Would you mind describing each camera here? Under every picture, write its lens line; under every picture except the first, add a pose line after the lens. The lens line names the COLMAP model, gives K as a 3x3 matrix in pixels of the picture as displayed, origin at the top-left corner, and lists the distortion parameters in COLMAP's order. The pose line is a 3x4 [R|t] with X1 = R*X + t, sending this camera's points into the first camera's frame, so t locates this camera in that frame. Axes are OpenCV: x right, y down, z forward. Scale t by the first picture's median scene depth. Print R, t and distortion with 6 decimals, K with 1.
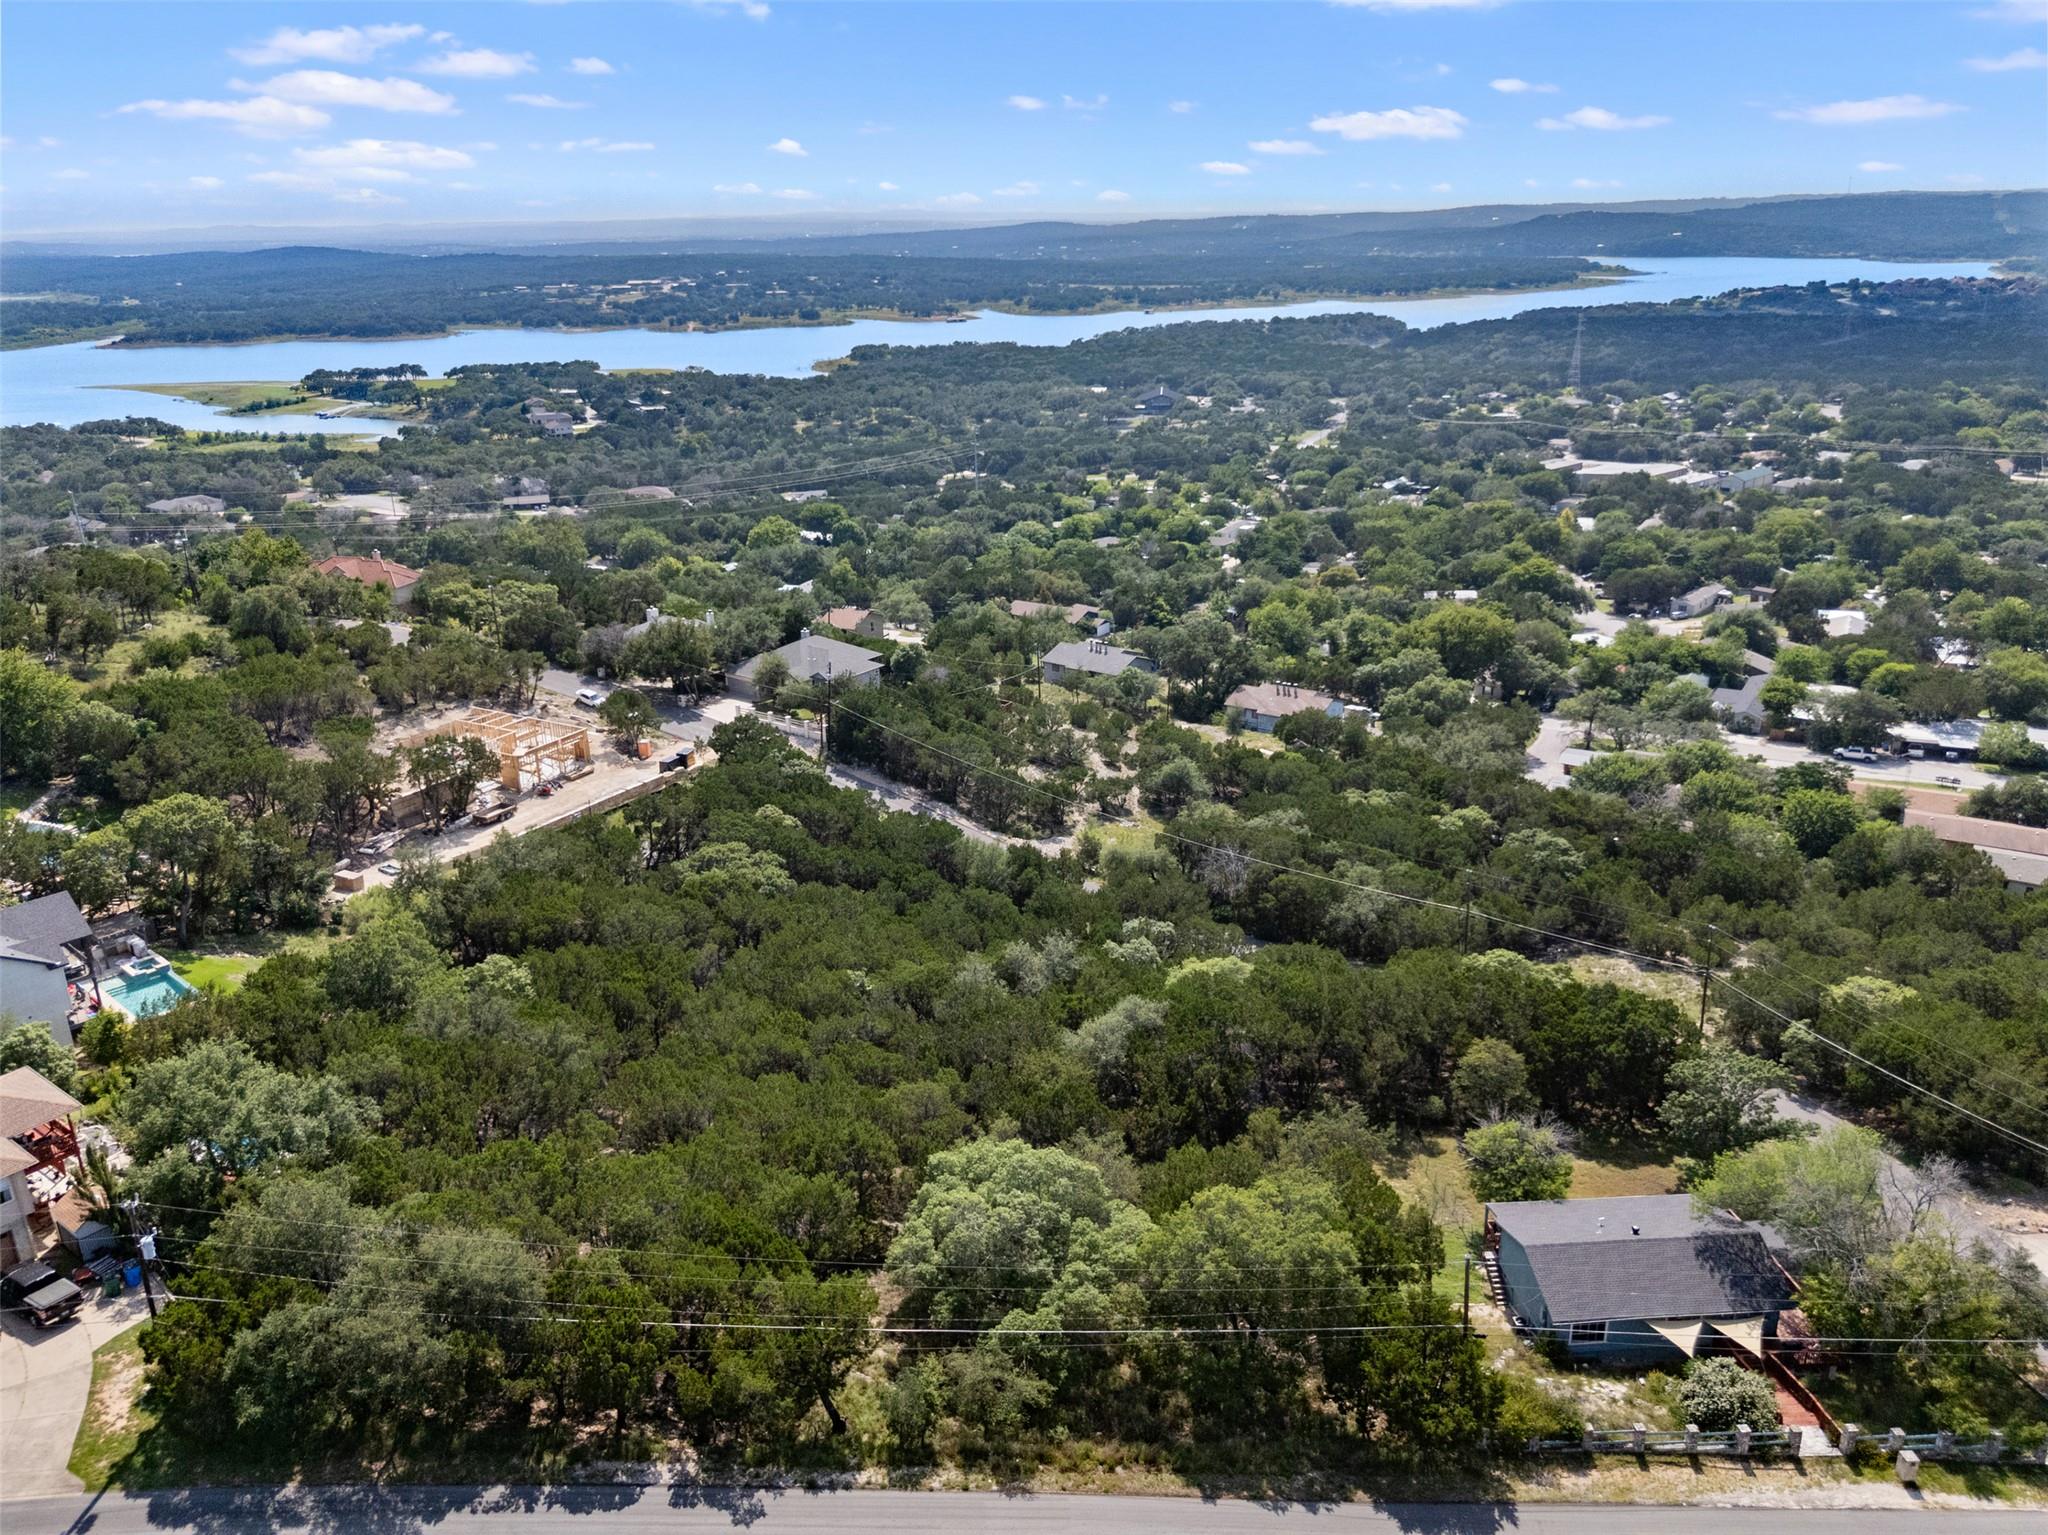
lens RADIAL K [[1516.7, 0, 1024.0], [0, 1516.7, 767.5], [0, 0, 1]] dist [0.051143, -0.045839]
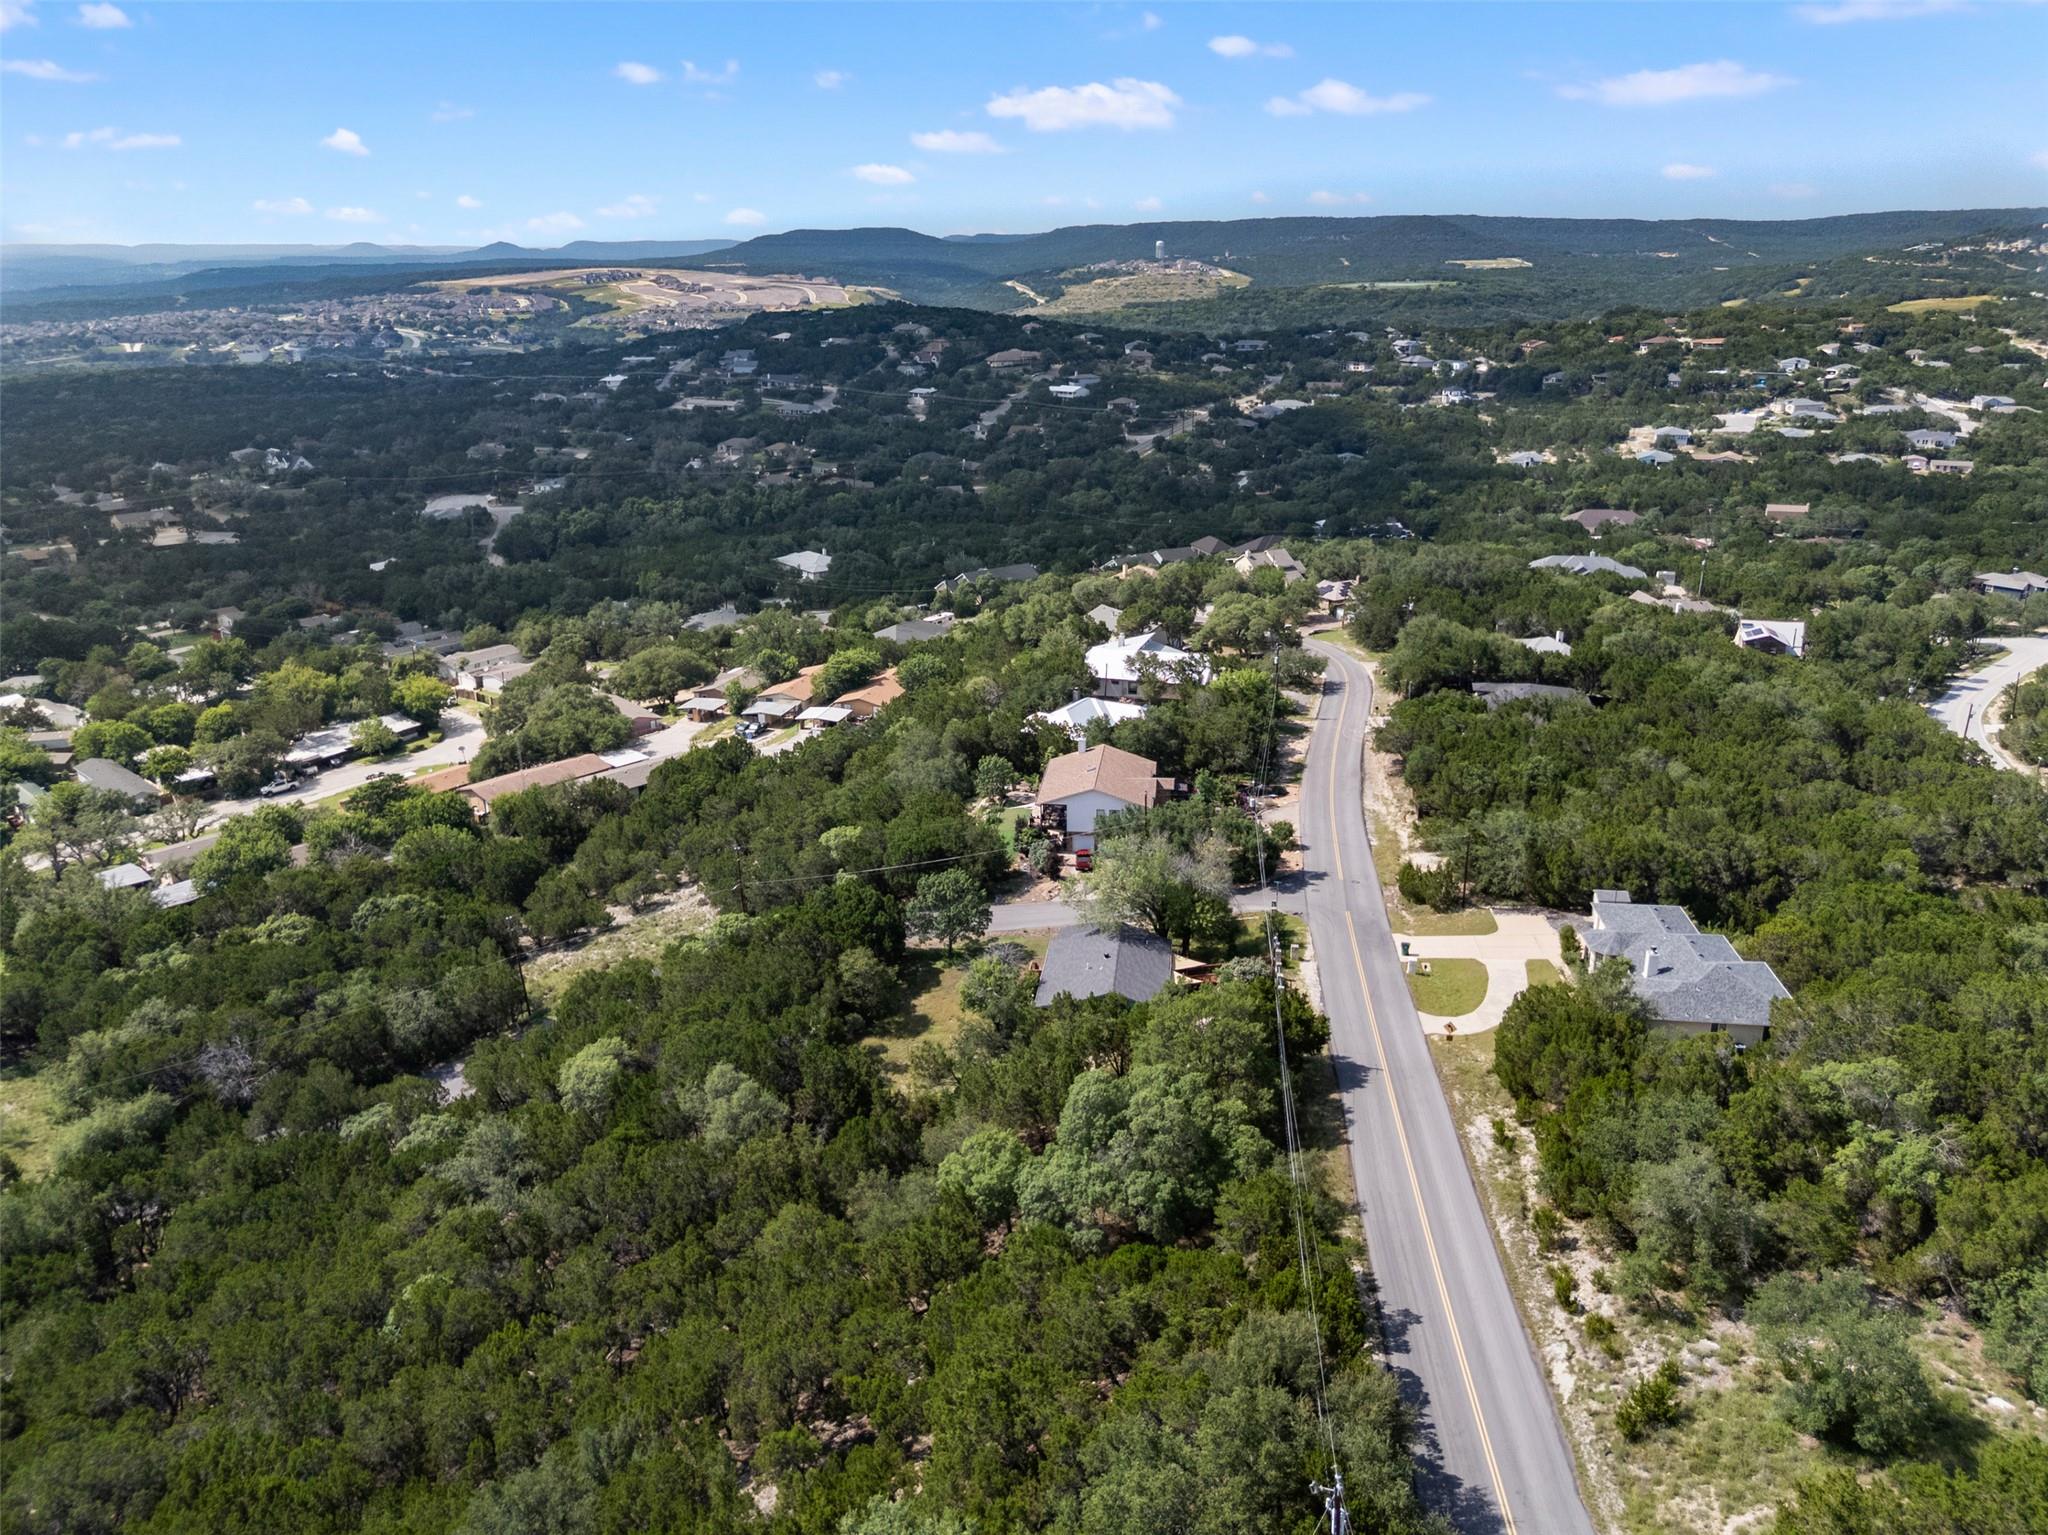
lens RADIAL K [[1511.2, 0, 1025.6], [0, 1511.2, 759.5], [0, 0, 1]] dist [0.068295, -0.068557]
pose [[0.187337, -0.295180, 0.936896, -0.135420], [0.340400, 0.914191, 0.219962, -0.032384], [-0.921430, 0.277712, 0.271741, 0.088508]]
